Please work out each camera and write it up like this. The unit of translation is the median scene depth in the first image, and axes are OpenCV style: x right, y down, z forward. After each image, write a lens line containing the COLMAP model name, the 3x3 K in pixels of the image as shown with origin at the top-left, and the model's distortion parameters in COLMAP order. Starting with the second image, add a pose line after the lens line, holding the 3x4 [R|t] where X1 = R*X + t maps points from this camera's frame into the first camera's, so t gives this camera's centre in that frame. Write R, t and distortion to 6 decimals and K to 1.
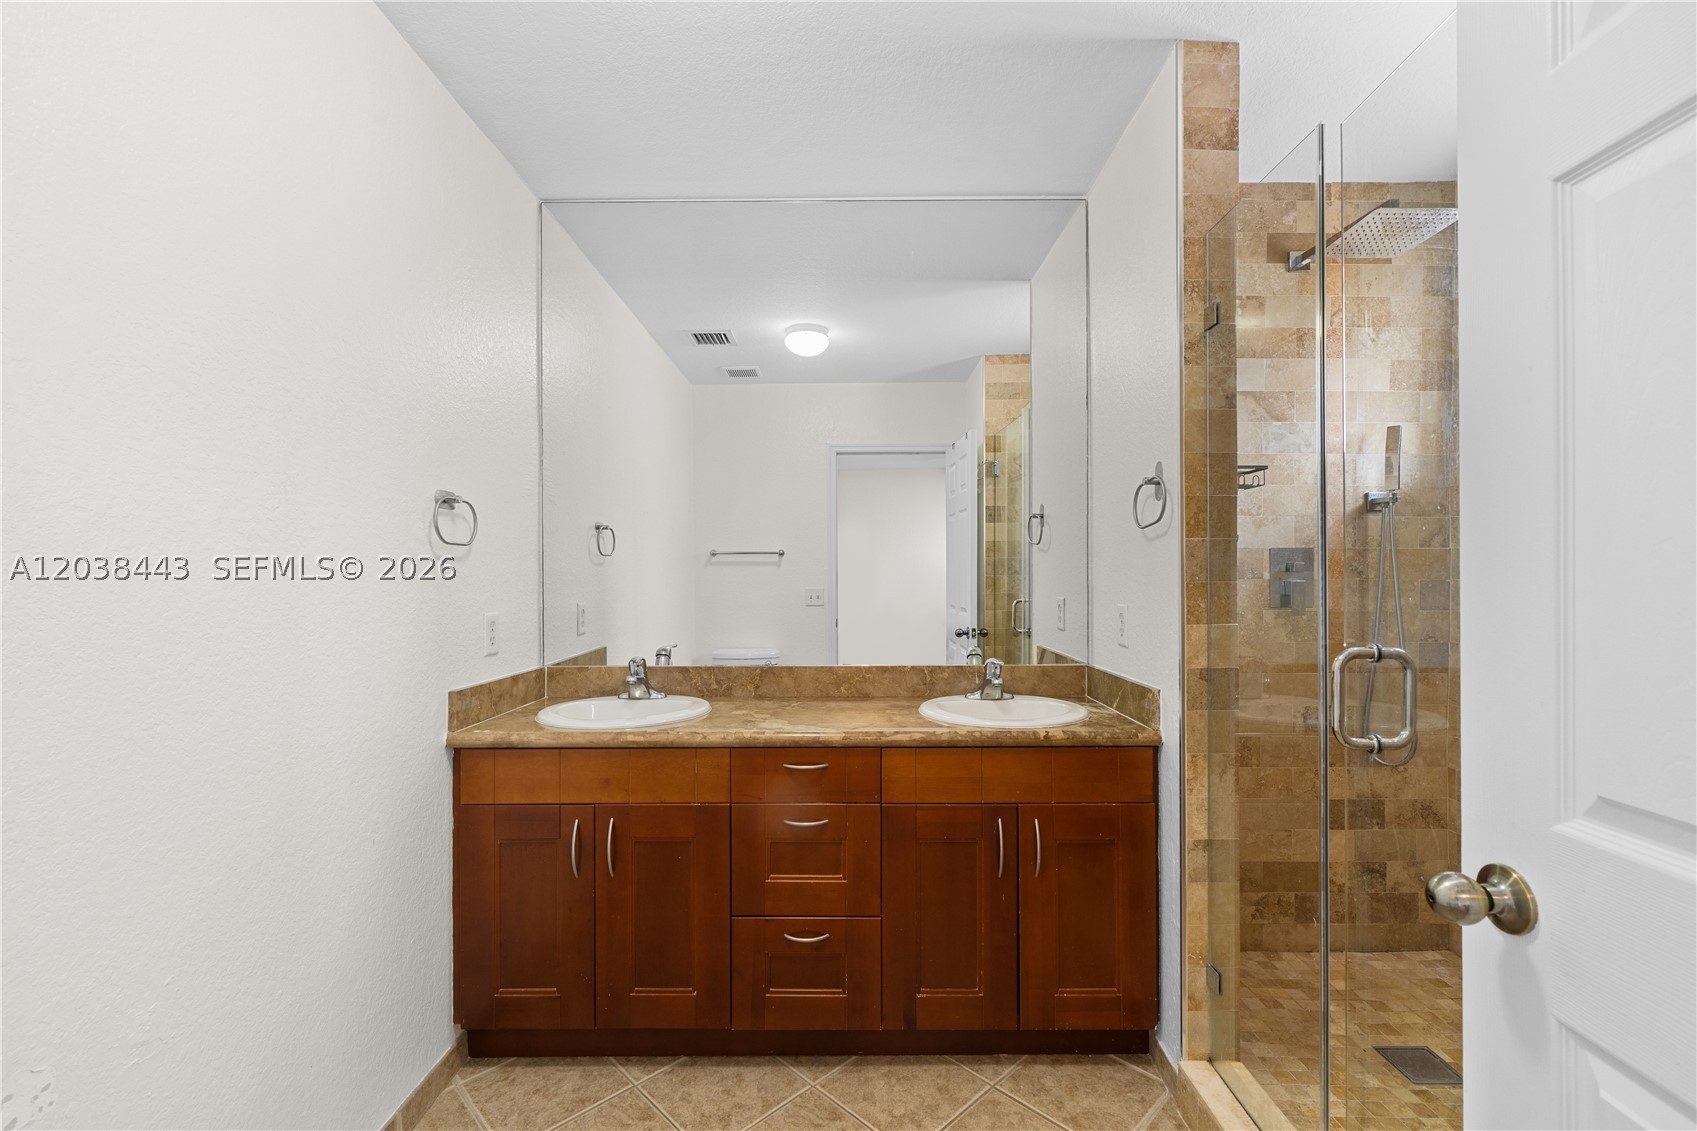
lens RADIAL K [[737.7, 0, 853.9], [0, 737.7, 577.2], [0, 0, 1]] dist [-0.004872, -0.000370]
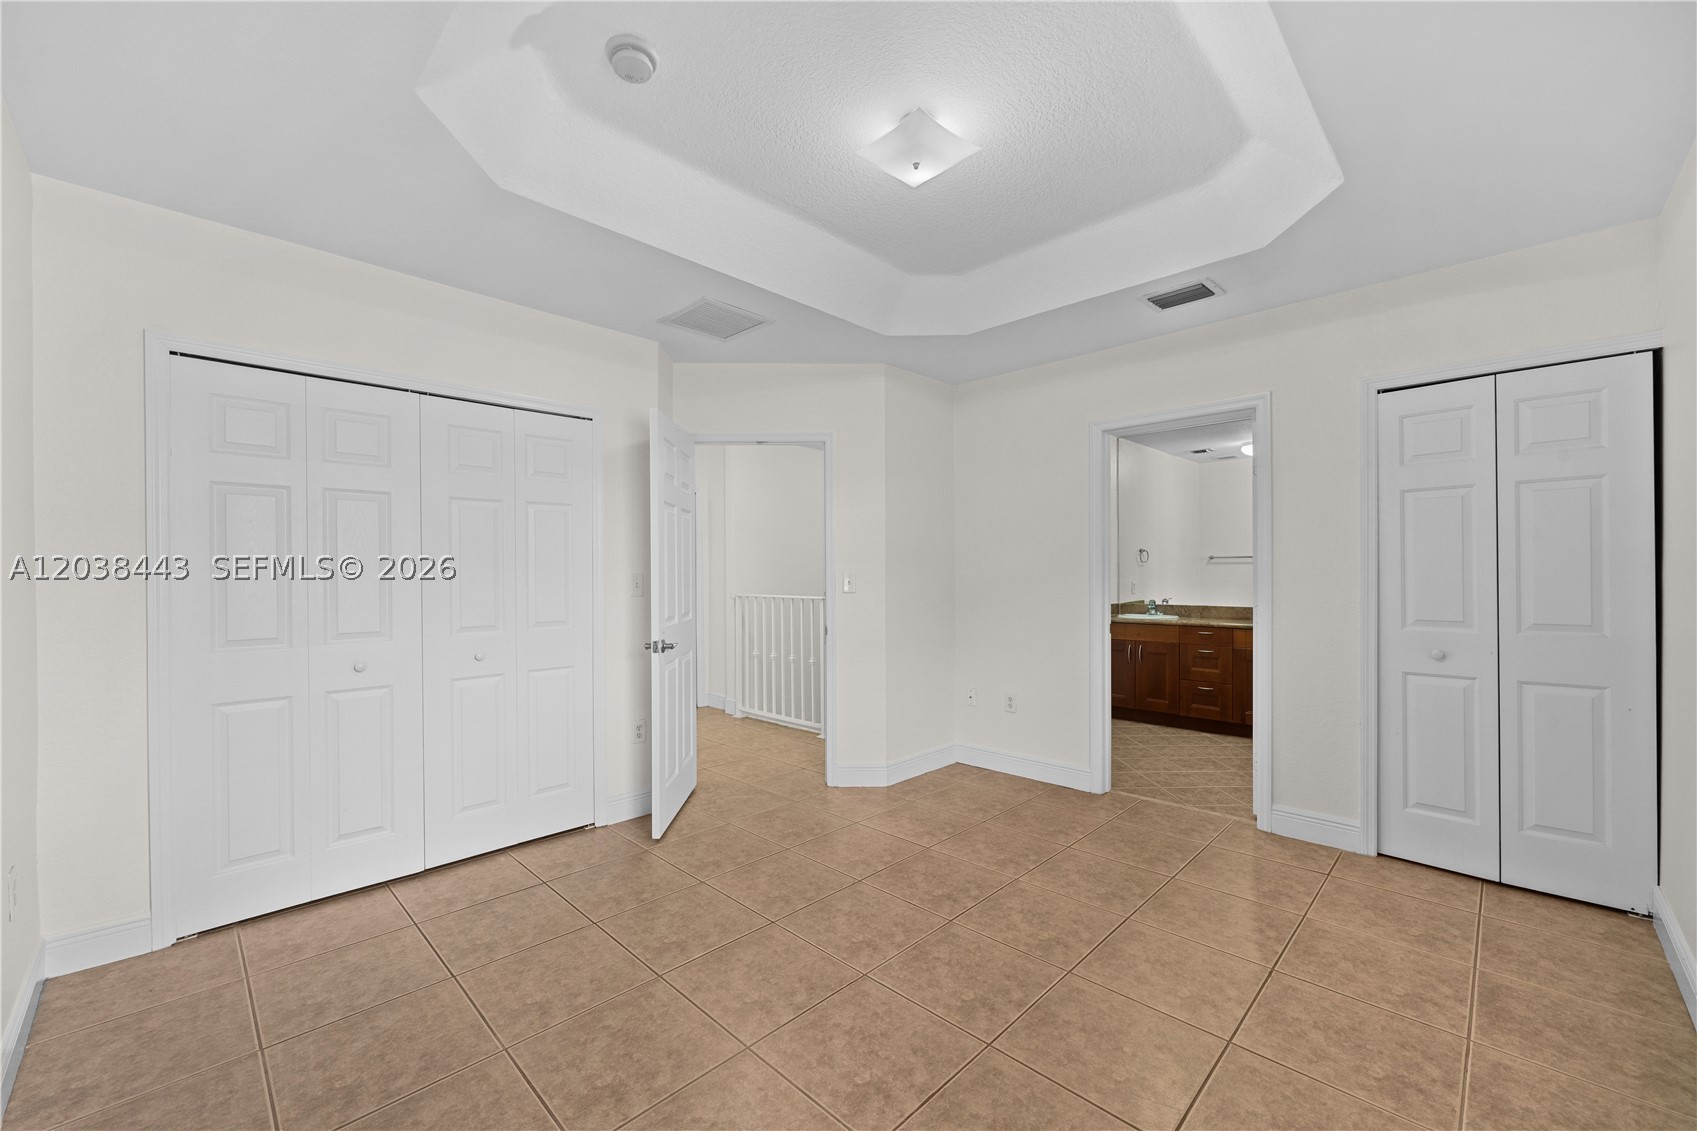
lens RADIAL K [[689.2, 0, 848.3], [0, 689.2, 573.5], [0, 0, 1]] dist [0.000566, 0.000358]
pose [[0.721820, 0.002531, -0.692076, 0.841754], [0.000647, 0.999990, 0.004332, -0.003122], [0.692080, -0.003575, 0.721812, -2.082962]]
